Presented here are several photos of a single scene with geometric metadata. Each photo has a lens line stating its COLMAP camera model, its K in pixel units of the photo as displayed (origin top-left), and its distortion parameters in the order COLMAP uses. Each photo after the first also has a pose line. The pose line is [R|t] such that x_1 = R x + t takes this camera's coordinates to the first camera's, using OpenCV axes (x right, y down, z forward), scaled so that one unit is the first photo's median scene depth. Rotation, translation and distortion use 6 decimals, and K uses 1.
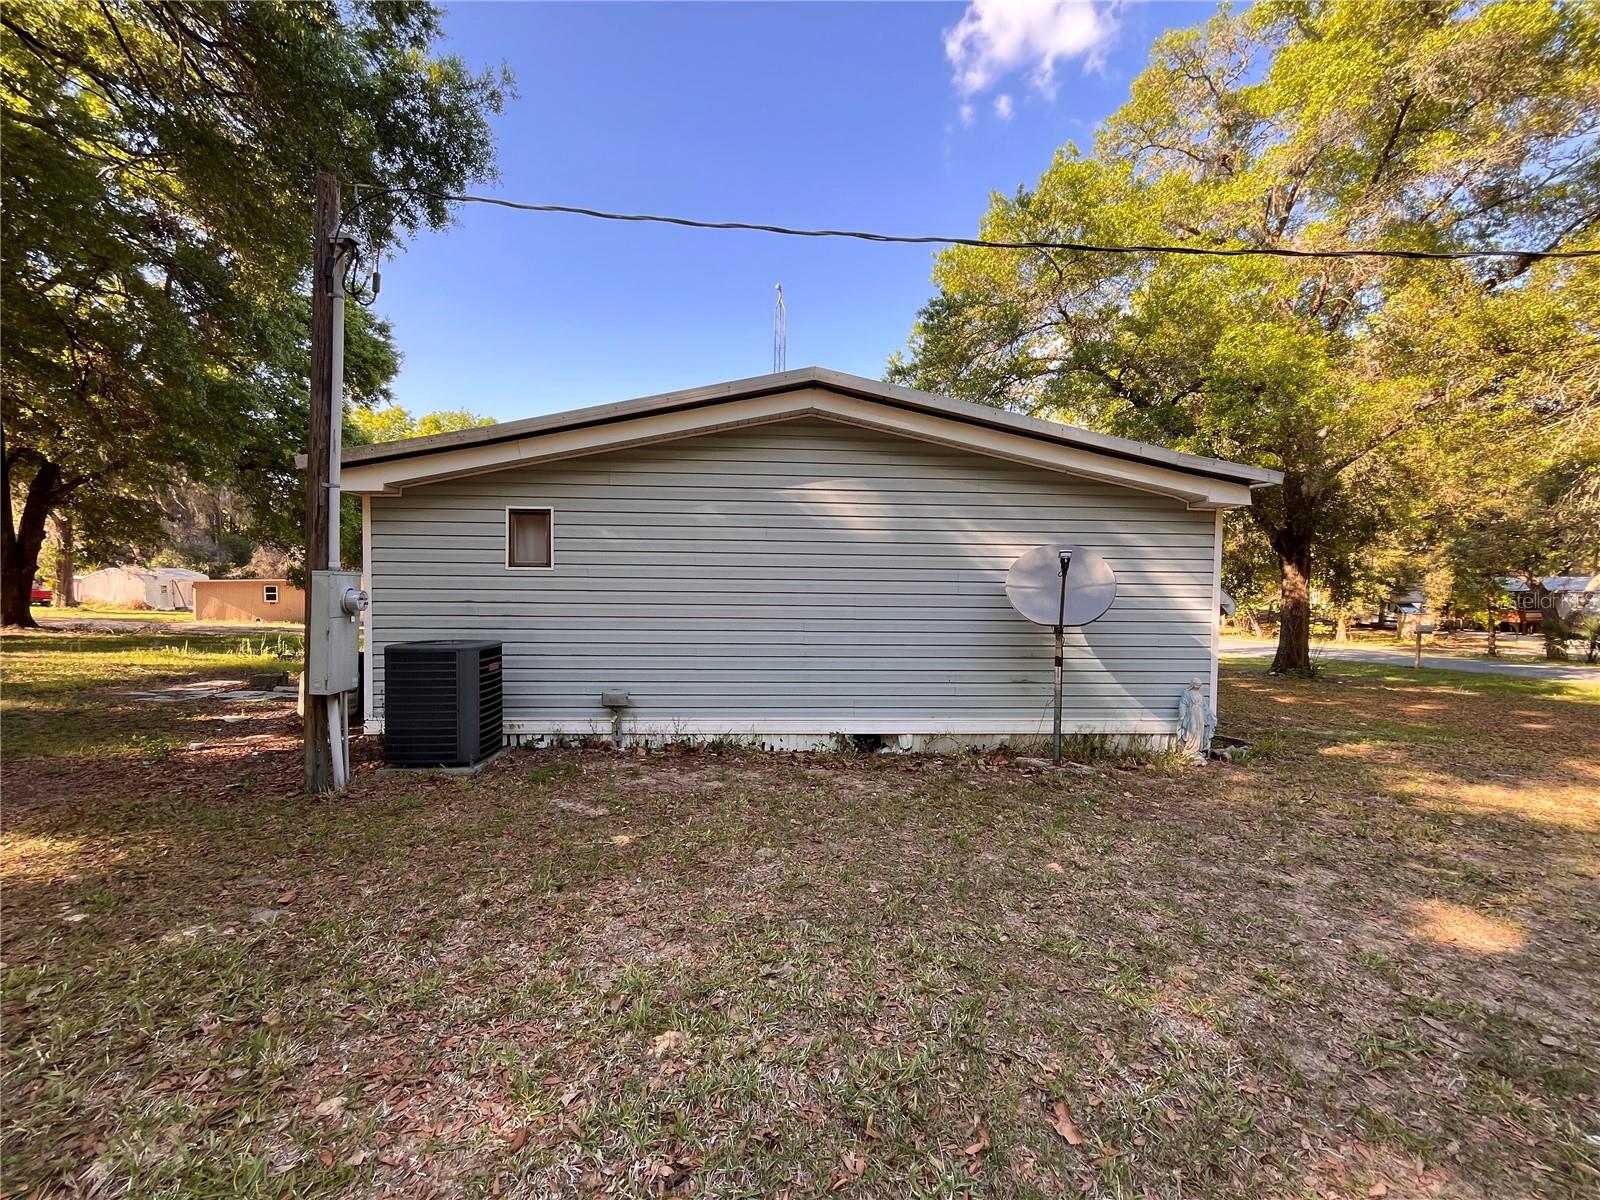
lens RADIAL K [[639.8, 0, 800.0], [0, 639.8, 600.0], [0, 0, 1]] dist [0.000171, 0.000003]
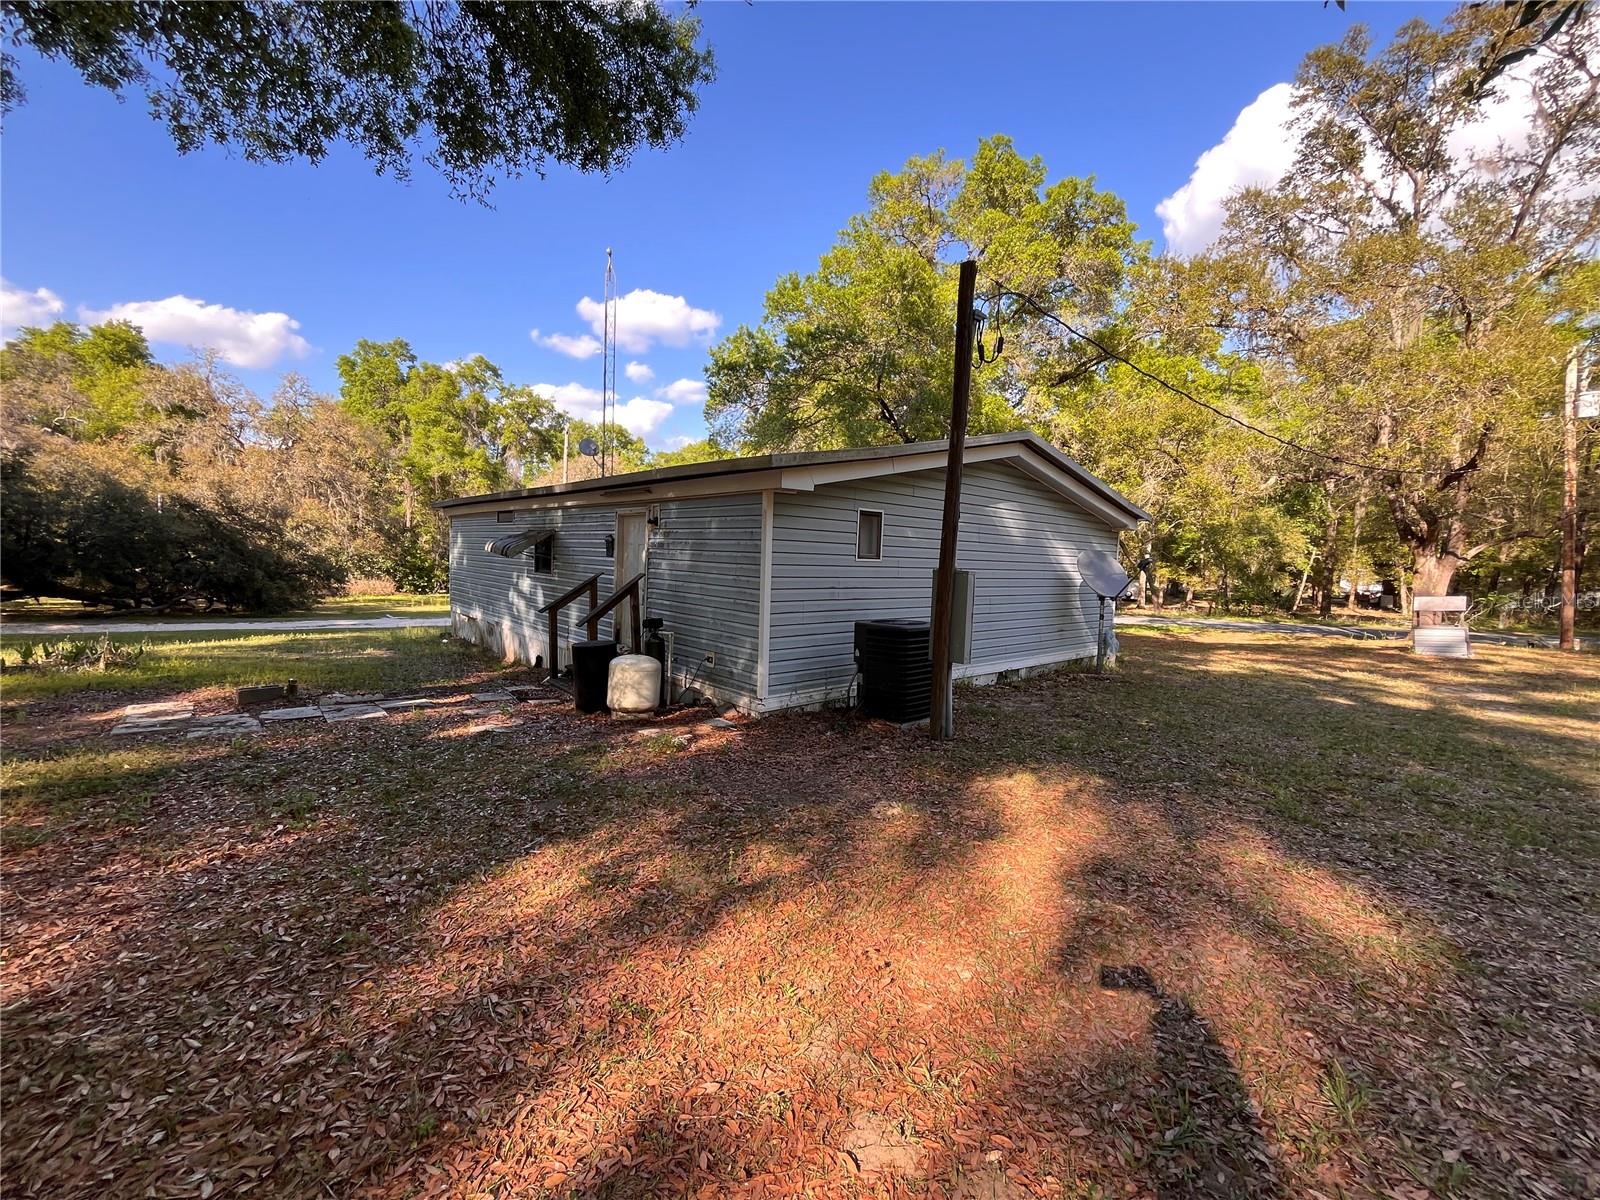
lens RADIAL K [[639.8, 0, 800.0], [0, 639.8, 600.0], [0, 0, 1]] dist [0.000171, 0.000003]
pose [[0.799168, -0.024390, 0.600613, -1.221565], [-0.009992, 0.998499, 0.053843, -0.035807], [-0.601025, -0.049031, 0.797725, 0.090298]]
